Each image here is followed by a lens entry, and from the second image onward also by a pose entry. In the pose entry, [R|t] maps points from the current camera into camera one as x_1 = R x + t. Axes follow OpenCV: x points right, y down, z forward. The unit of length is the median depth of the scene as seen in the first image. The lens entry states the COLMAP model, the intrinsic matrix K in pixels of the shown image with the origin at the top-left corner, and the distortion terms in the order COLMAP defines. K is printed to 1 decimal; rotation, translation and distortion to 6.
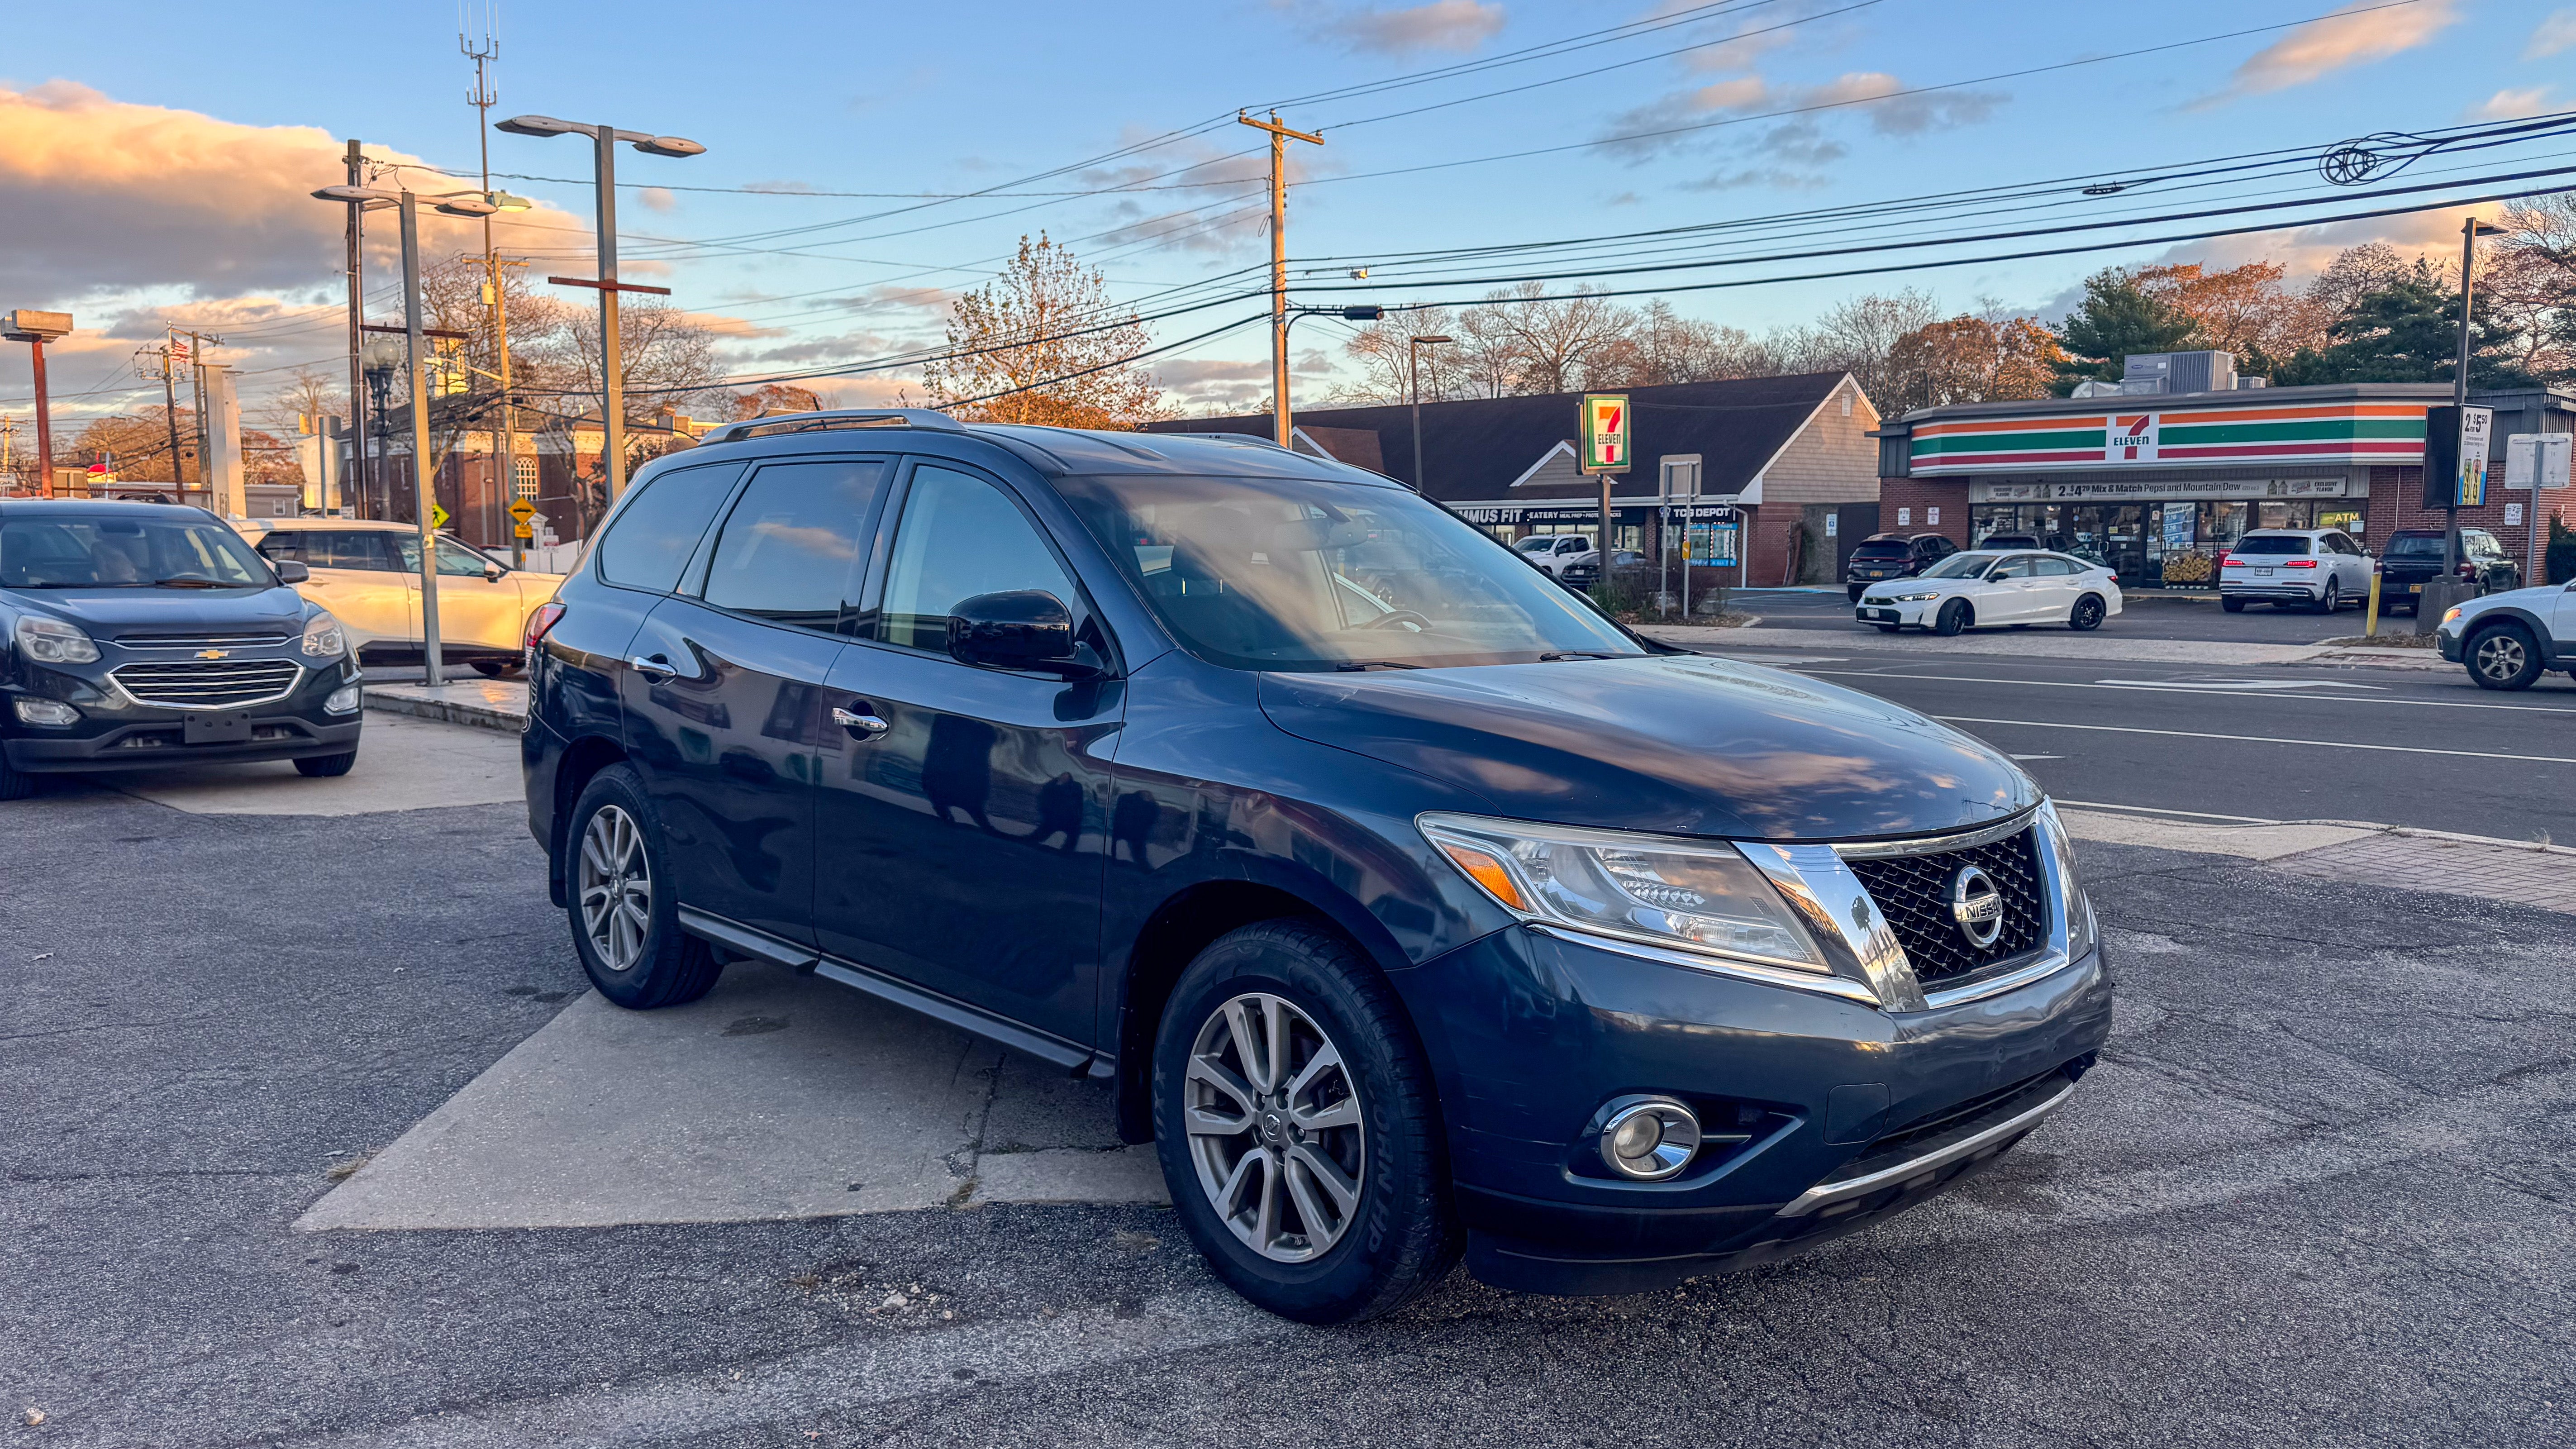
lens RADIAL K [[1809.3, 0, 1283.7], [0, 1809.3, 740.5], [0, 0, 1]] dist [0.047717, -0.063487]
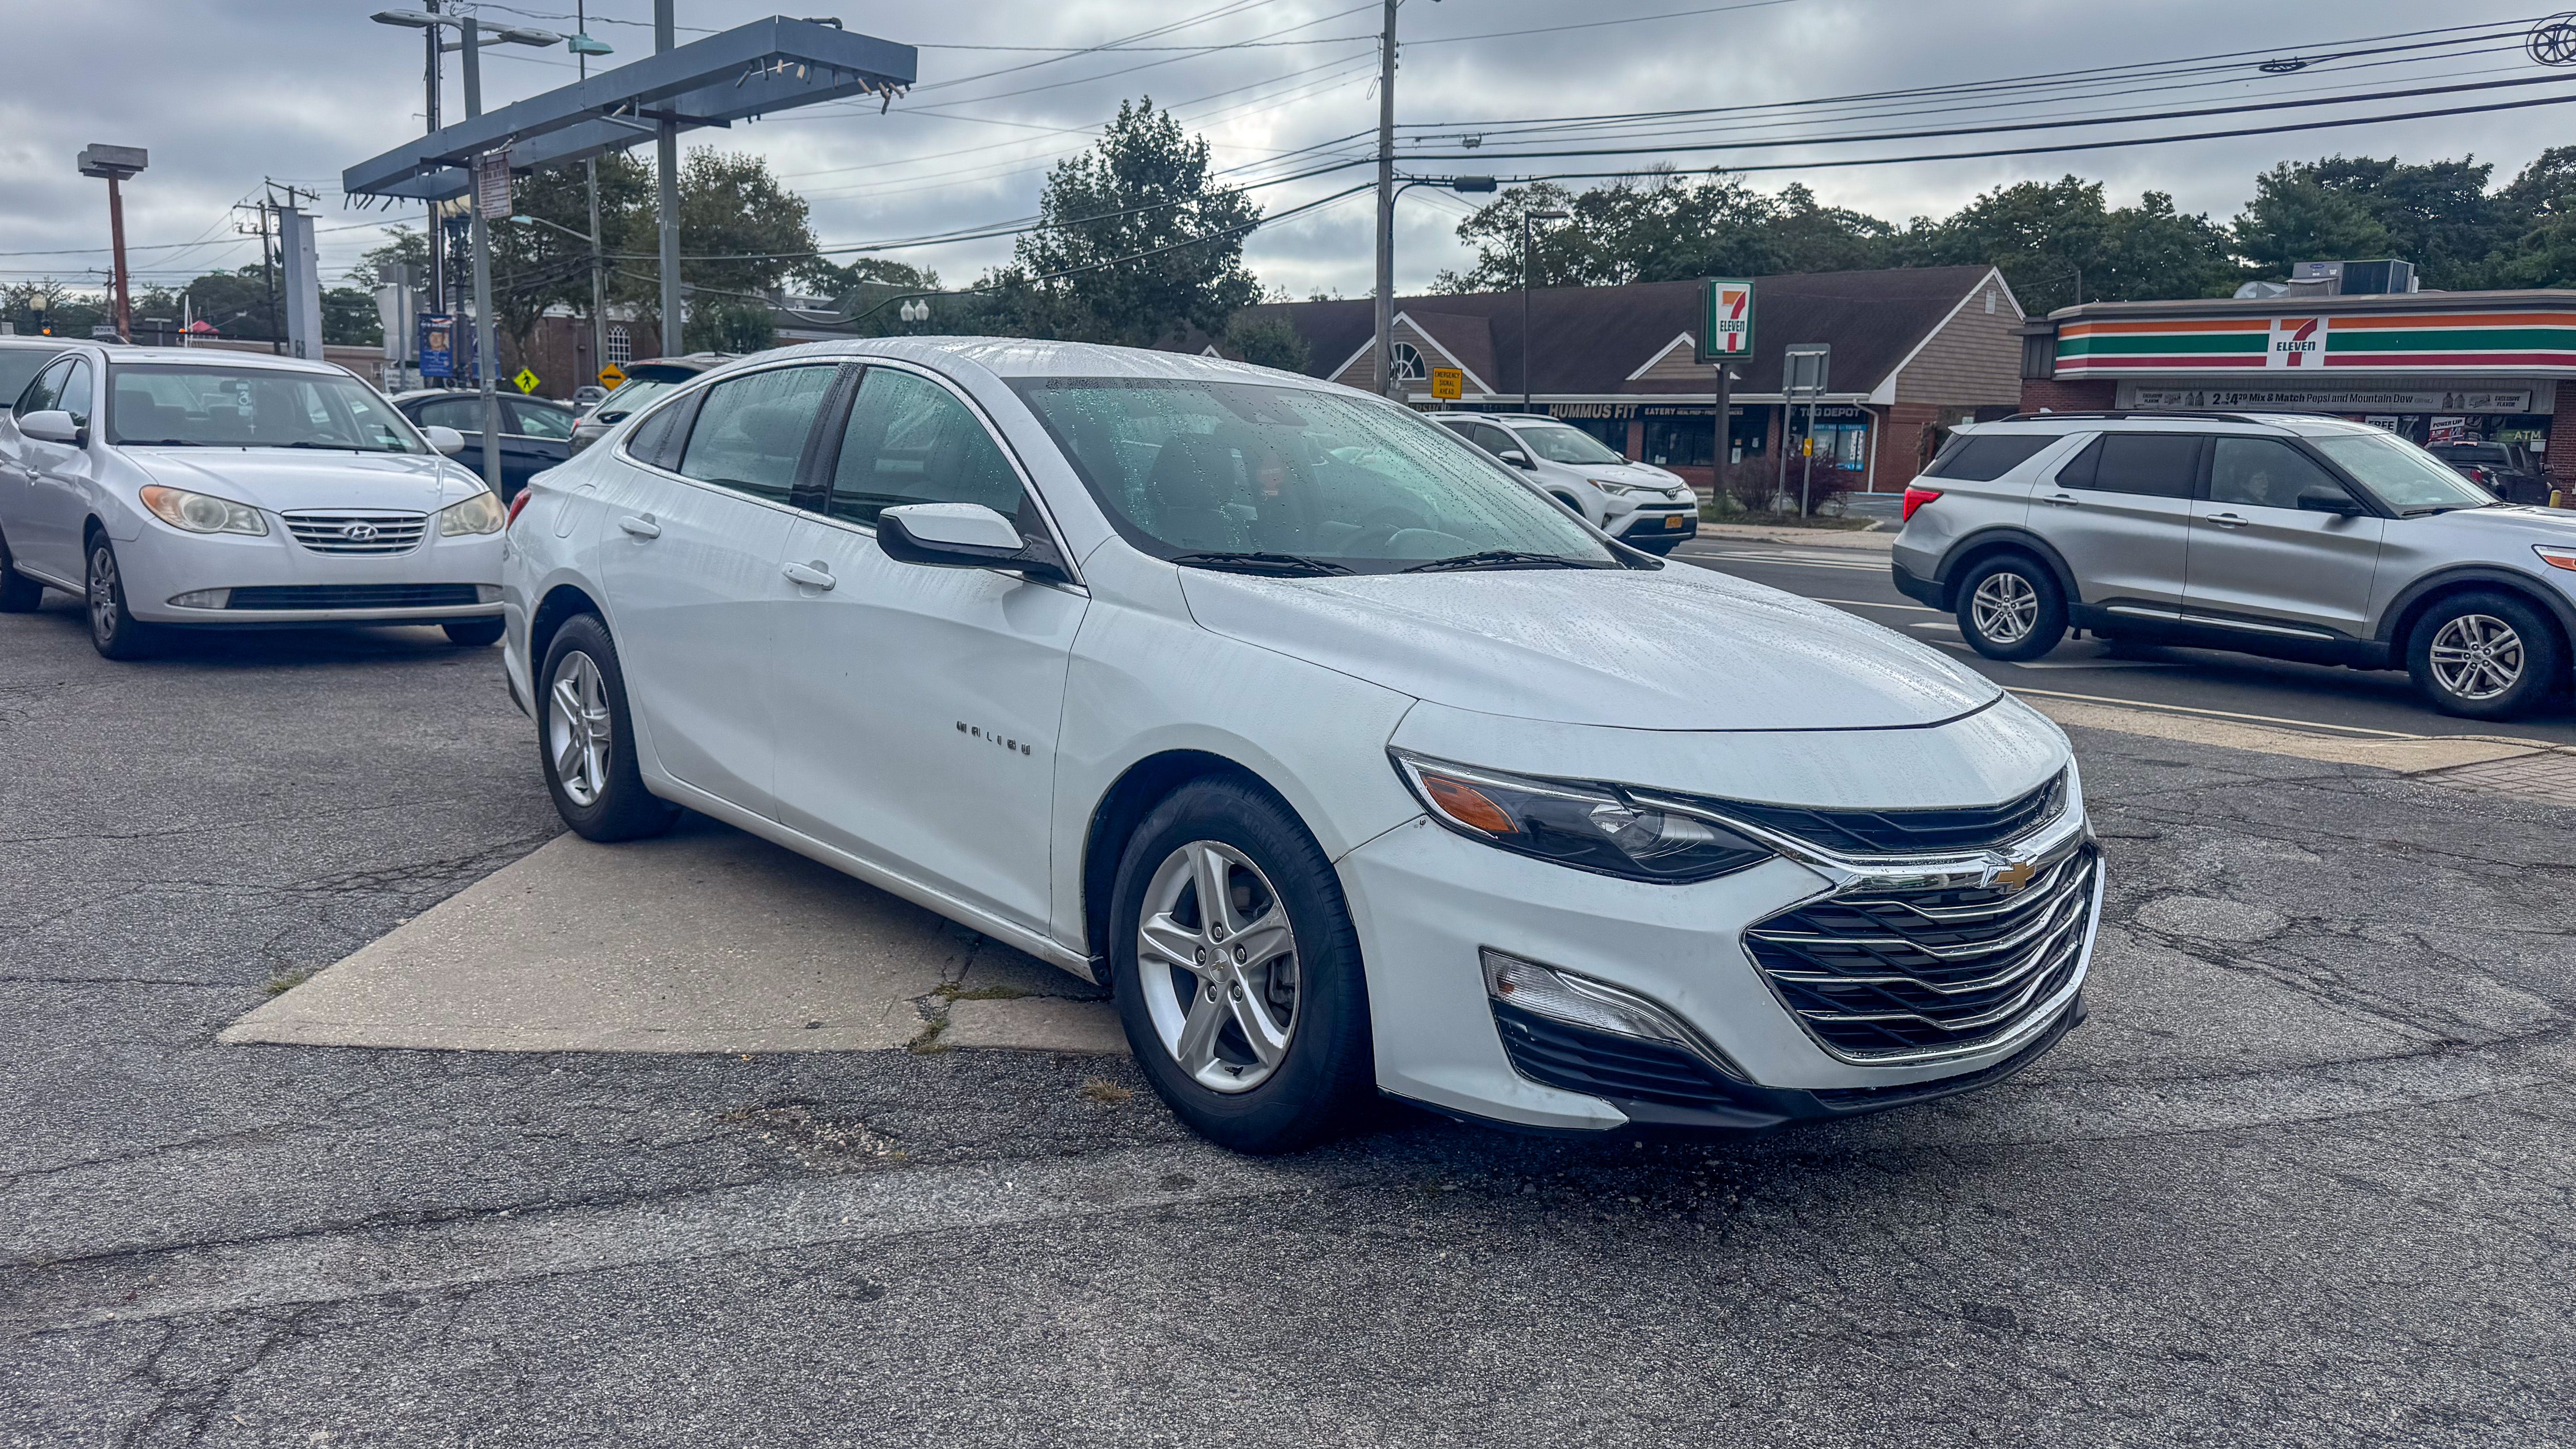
lens RADIAL K [[1837.2, 0, 1284.8], [0, 1837.2, 771.0], [0, 0, 1]] dist [0.055262, -0.066044]
pose [[0.997933, 0.037803, -0.051962, 0.039974], [-0.034172, 0.997027, 0.069064, 0.037897], [0.054418, -0.067145, 0.996258, 0.075217]]
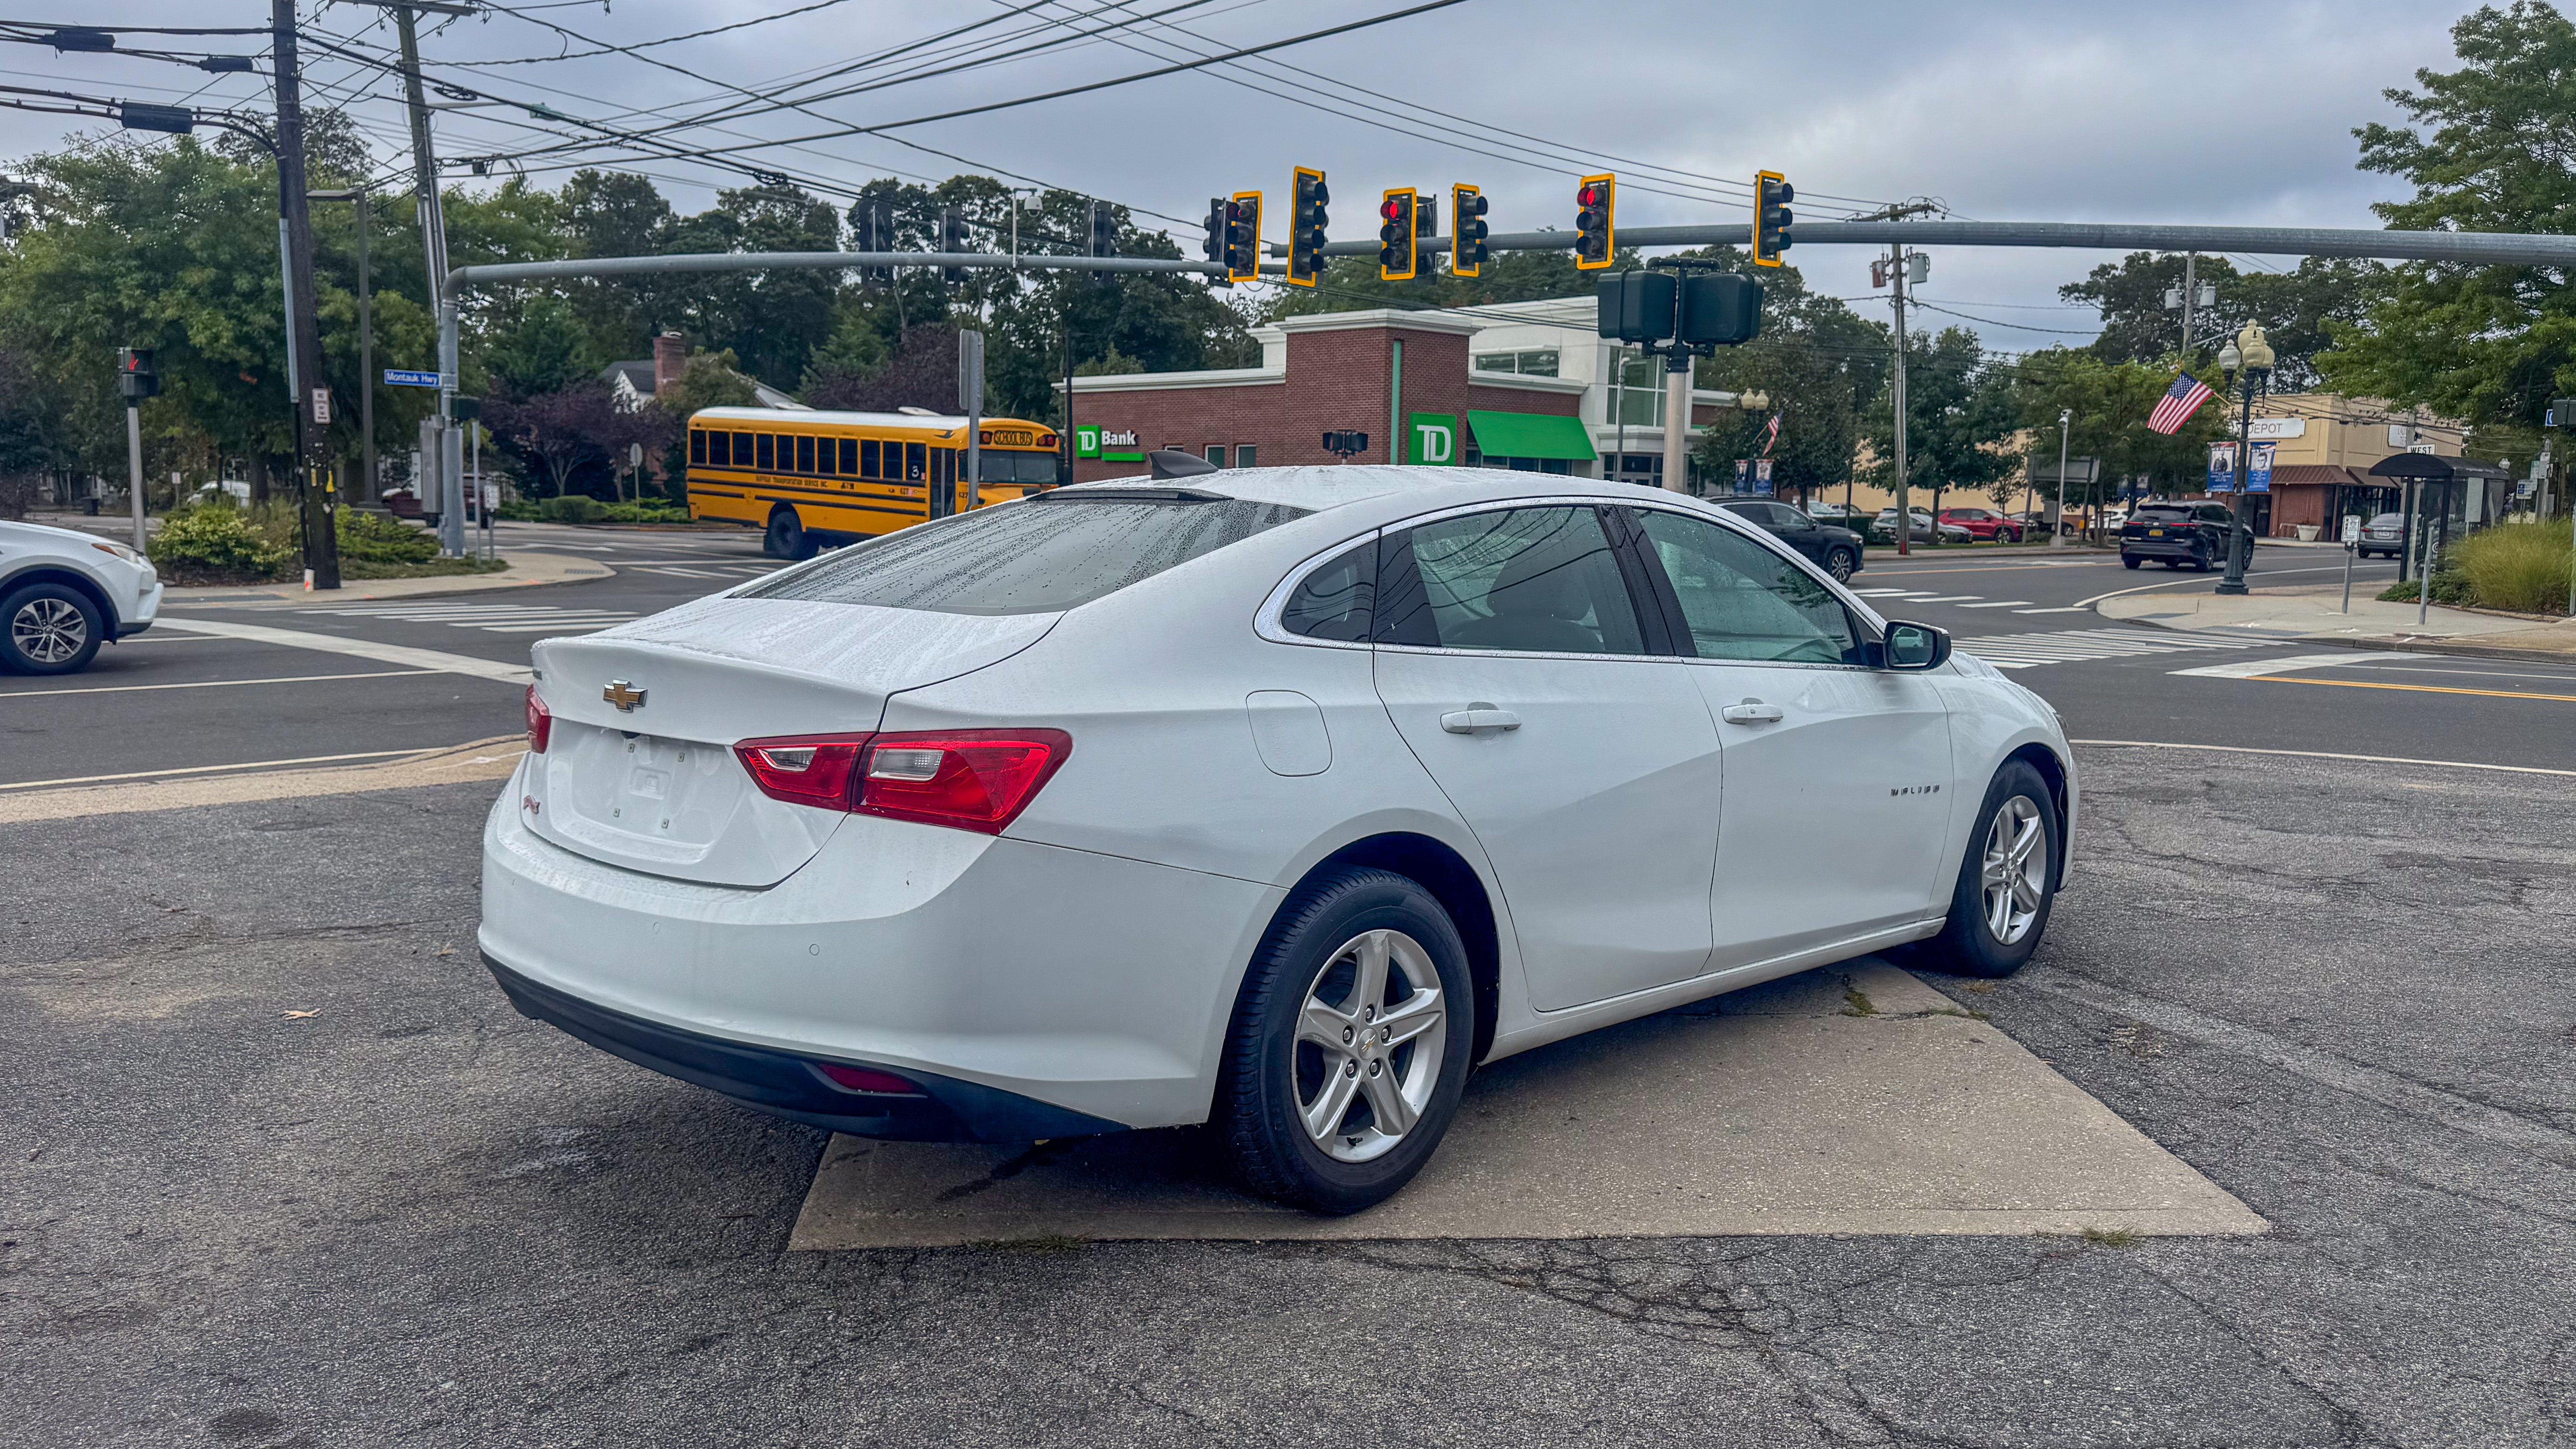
lens RADIAL K [[1861.9, 0, 1288.0], [0, 1861.9, 724.5], [0, 0, 1]] dist [0.054314, -0.078000]
pose [[-0.004965, -0.140856, 0.990018, -1.207241], [0.076304, 0.987090, 0.140822, -0.137638], [-0.997072, 0.076241, 0.005847, 1.219835]]
